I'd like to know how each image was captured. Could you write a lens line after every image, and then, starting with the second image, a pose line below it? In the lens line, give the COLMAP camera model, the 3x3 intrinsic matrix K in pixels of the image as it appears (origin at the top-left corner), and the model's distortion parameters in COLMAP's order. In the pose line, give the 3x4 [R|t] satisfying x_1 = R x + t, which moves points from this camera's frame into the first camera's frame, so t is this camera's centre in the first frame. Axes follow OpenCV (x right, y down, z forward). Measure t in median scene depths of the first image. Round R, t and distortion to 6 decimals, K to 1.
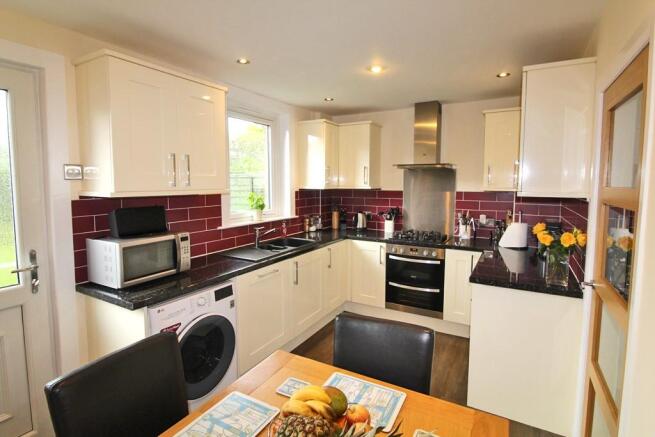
lens RADIAL K [[328.9, 0, 327.2], [0, 328.9, 209.1], [0, 0, 1]] dist [0.000821, 0.000058]
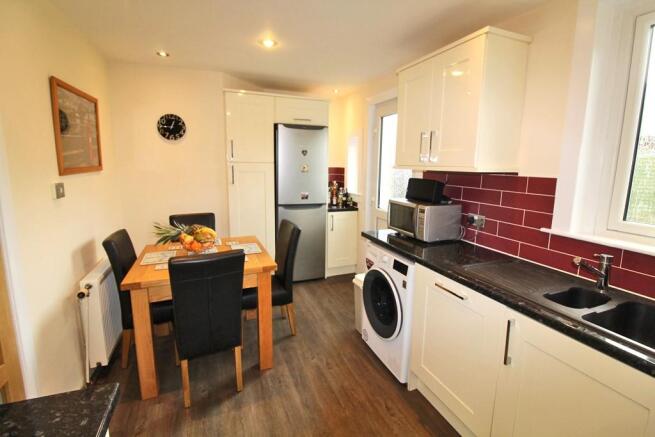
lens RADIAL K [[308.8, 0, 328.1], [0, 308.8, 207.2], [0, 0, 1]] dist [-0.000867, -0.000524]
pose [[-0.619644, 0.103557, -0.778021, 0.341937], [-0.079037, 0.977986, 0.193121, -0.058951], [0.780893, 0.181159, -0.597819, 0.847200]]
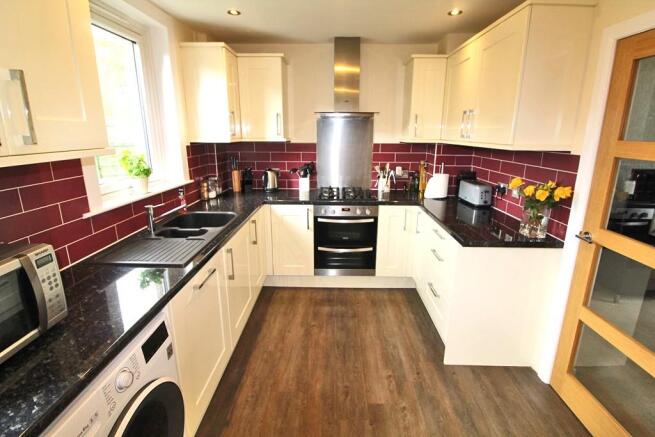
lens RADIAL K [[308.8, 0, 328.1], [0, 308.8, 207.2], [0, 0, 1]] dist [-0.000867, -0.000524]
pose [[0.875043, -0.112499, 0.470791, -0.174241], [0.037198, 0.985370, 0.166322, -0.025616], [-0.482614, -0.128026, 0.866425, 0.273581]]
